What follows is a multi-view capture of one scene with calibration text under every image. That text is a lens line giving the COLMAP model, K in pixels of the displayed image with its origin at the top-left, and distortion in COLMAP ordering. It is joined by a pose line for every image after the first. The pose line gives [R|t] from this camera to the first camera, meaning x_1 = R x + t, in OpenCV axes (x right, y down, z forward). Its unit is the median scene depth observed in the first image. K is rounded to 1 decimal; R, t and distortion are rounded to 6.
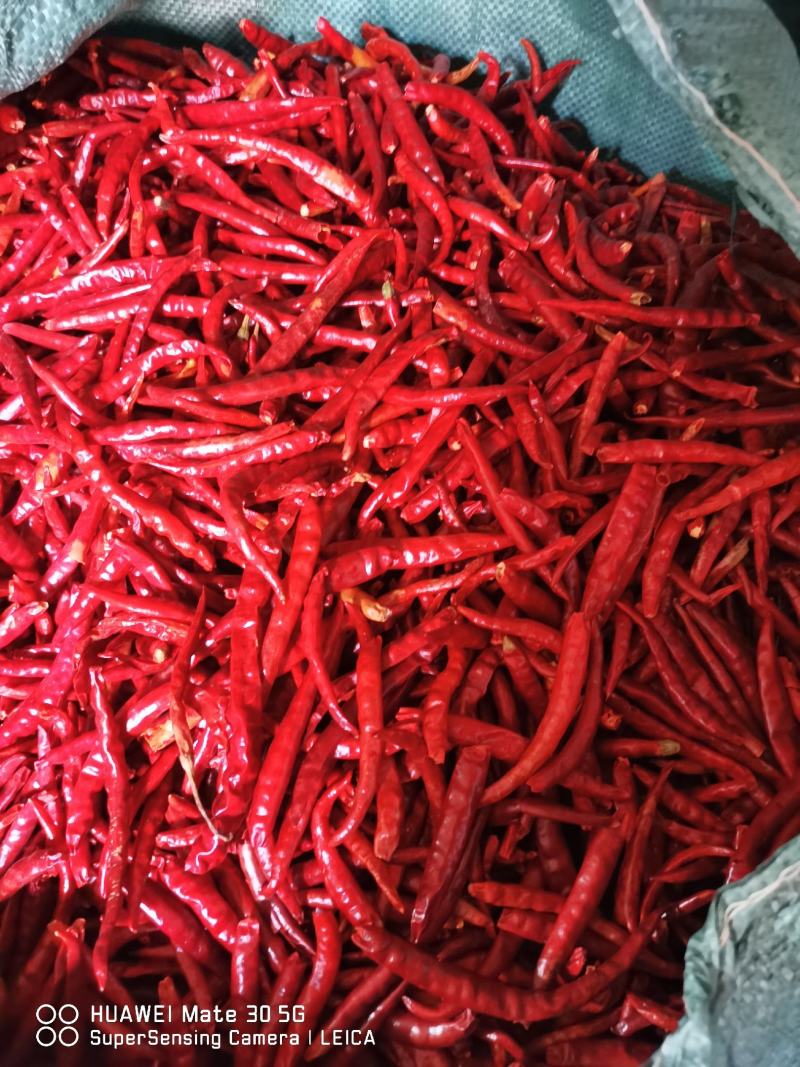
lens RADIAL K [[841.0, 0, 400.0], [0, 841.0, 533.5], [0, 0, 1]] dist [0.032453, -0.063407]
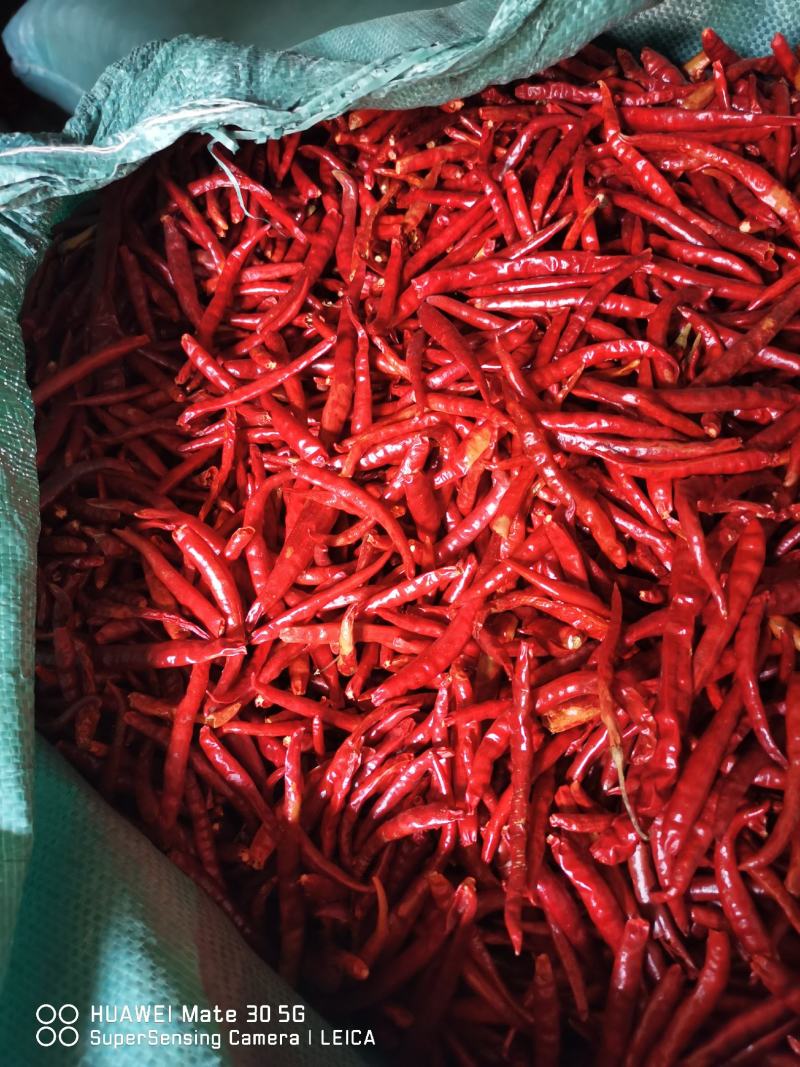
lens RADIAL K [[833.1, 0, 400.0], [0, 833.1, 533.5], [0, 0, 1]] dist [0.034162, -0.045800]
pose [[0.972503, 0.189075, -0.135971, -0.345658], [-0.188521, 0.981921, 0.017057, 0.034282], [0.136737, 0.009045, 0.990566, -0.029822]]
